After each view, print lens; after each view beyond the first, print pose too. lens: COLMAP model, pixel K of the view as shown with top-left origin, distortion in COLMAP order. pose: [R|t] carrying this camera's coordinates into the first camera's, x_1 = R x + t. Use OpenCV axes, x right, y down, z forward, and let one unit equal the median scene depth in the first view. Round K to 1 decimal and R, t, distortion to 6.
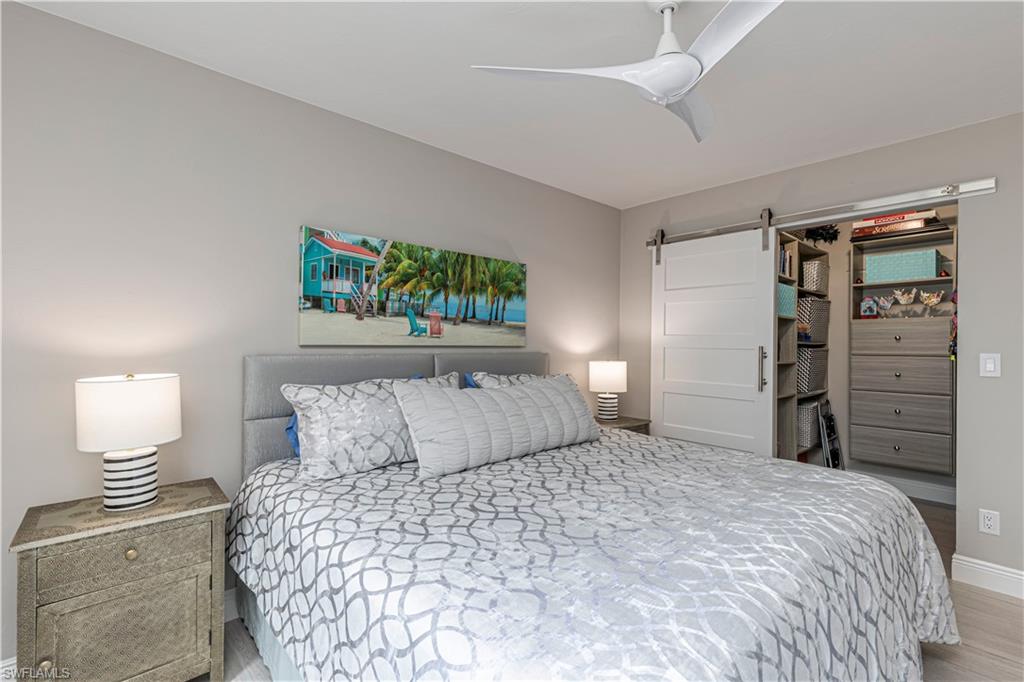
lens RADIAL K [[457.3, 0, 513.9], [0, 457.3, 344.5], [0, 0, 1]] dist [0.008712, -0.001988]
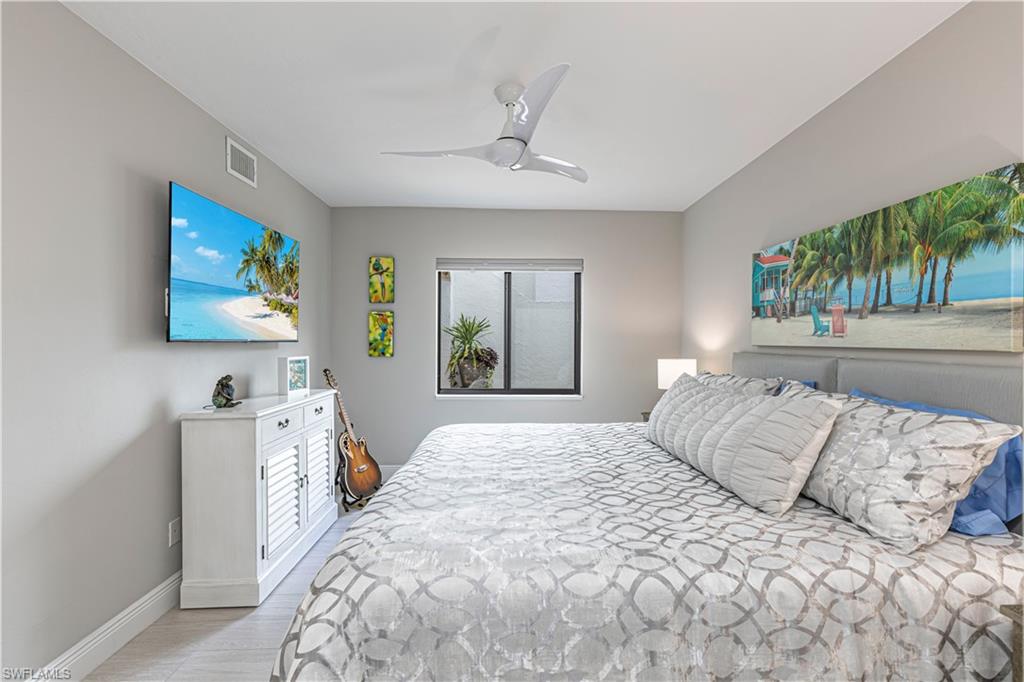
lens RADIAL K [[457.3, 0, 519.6], [0, 457.3, 346.5], [0, 0, 1]] dist [0.008712, -0.001988]
pose [[-0.649137, 0.012246, -0.760573, 0.803487], [0.007288, 0.999925, 0.009881, -0.010622], [0.760636, 0.000871, -0.649178, 1.115579]]
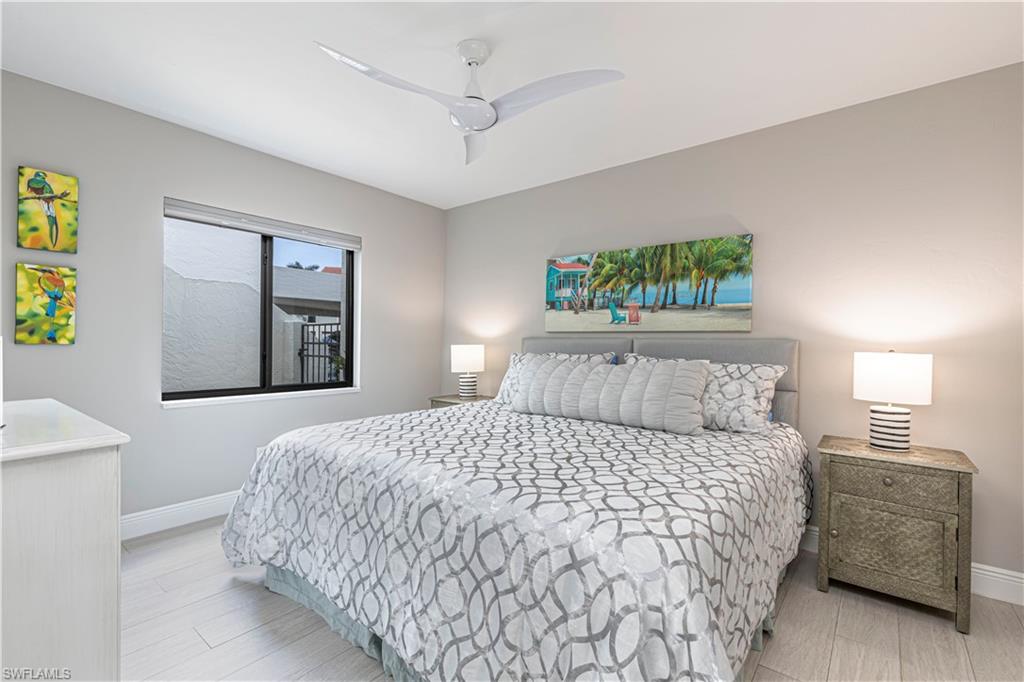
lens RADIAL K [[457.3, 0, 519.9], [0, 457.3, 344.0], [0, 0, 1]] dist [0.008712, -0.001988]
pose [[0.160693, 0.010027, -0.986954, 0.956659], [-0.000957, 0.999950, 0.010003, 0.024039], [0.987004, -0.000663, 0.160694, 0.532737]]
